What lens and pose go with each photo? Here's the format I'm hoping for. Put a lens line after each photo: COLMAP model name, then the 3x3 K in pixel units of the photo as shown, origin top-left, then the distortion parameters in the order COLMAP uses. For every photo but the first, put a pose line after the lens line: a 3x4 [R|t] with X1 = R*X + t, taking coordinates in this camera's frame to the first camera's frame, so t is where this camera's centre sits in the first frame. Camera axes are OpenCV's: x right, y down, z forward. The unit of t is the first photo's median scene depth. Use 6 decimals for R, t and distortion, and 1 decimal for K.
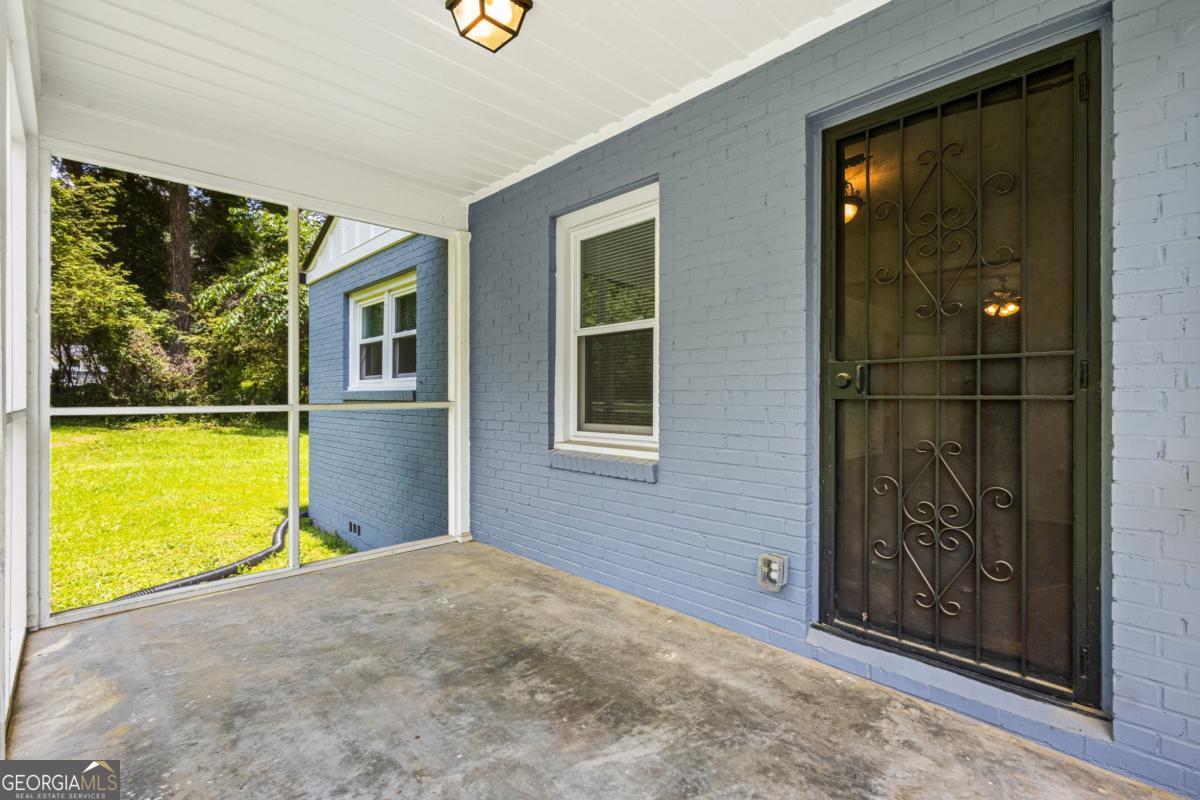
lens RADIAL K [[551.8, 0, 591.6], [0, 551.8, 398.6], [0, 0, 1]] dist [0.002680, 0.000397]
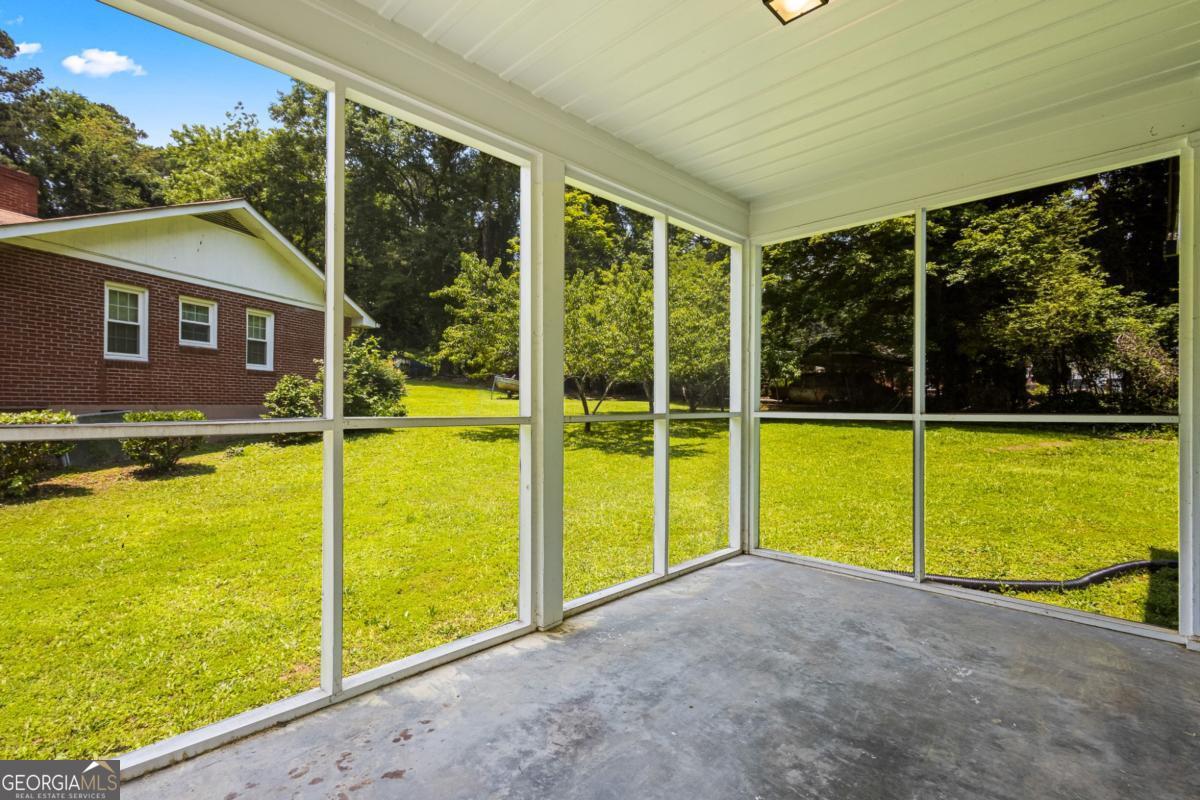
lens RADIAL K [[551.8, 0, 591.6], [0, 551.8, 398.6], [0, 0, 1]] dist [0.002680, 0.000397]
pose [[0.028022, -0.006000, -0.999589, 0.470610], [-0.007135, 0.999955, -0.006202, -0.006697], [0.999582, 0.007306, 0.027978, 0.437497]]
